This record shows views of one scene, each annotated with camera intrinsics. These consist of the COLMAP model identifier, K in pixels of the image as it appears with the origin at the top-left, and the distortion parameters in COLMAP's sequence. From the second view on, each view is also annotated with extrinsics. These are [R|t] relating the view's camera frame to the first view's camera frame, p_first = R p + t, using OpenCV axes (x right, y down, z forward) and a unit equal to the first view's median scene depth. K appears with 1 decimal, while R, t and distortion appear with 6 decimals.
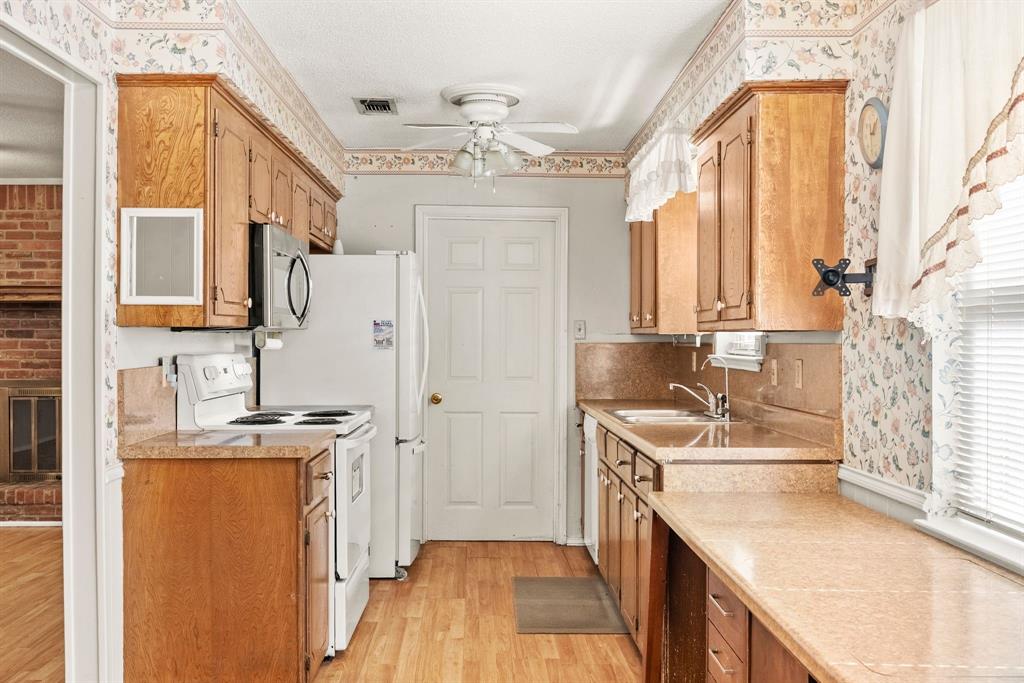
lens RADIAL K [[972.6, 0, 512.0], [0, 972.6, 341.5], [0, 0, 1]] dist [-0.024045, -0.005503]
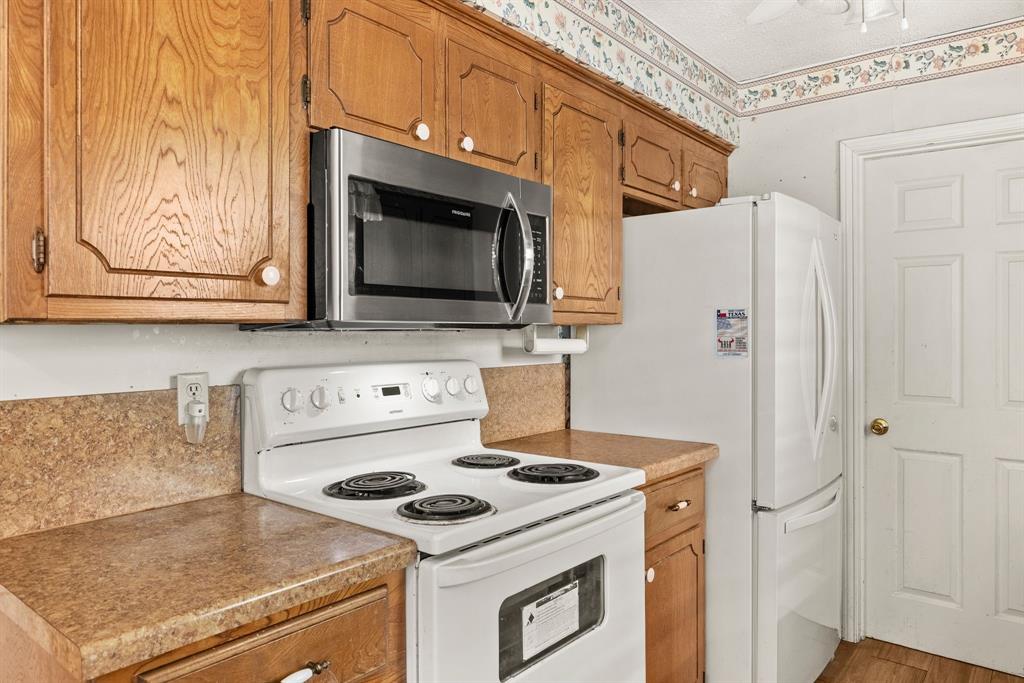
lens RADIAL K [[696.7, 0, 511.9], [0, 696.7, 329.3], [0, 0, 1]] dist [0.008851, 0.001544]
pose [[0.759414, -0.004908, -0.650589, 0.061013], [-0.000045, 0.999971, -0.007595, -0.006494], [0.650608, 0.005797, 0.759392, 0.662018]]
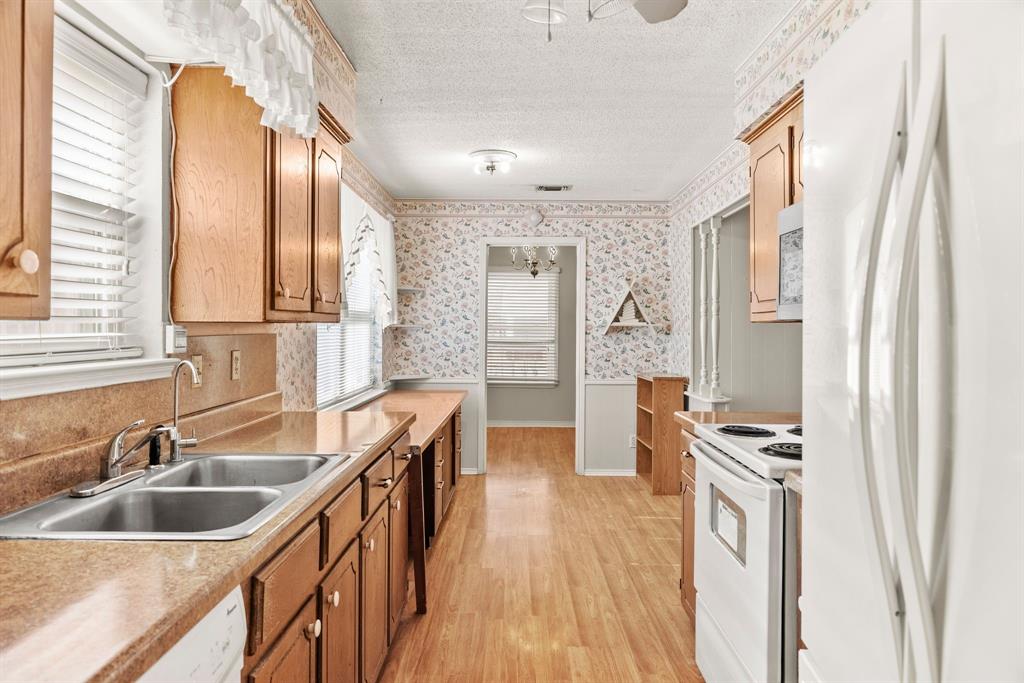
lens RADIAL K [[696.7, 0, 511.9], [0, 696.7, 329.3], [0, 0, 1]] dist [0.008851, 0.001544]
pose [[-0.999229, -0.005556, 0.038861, -0.015544], [-0.005301, 0.999964, 0.006669, -0.008464], [-0.038897, 0.006458, -0.999222, 1.489636]]
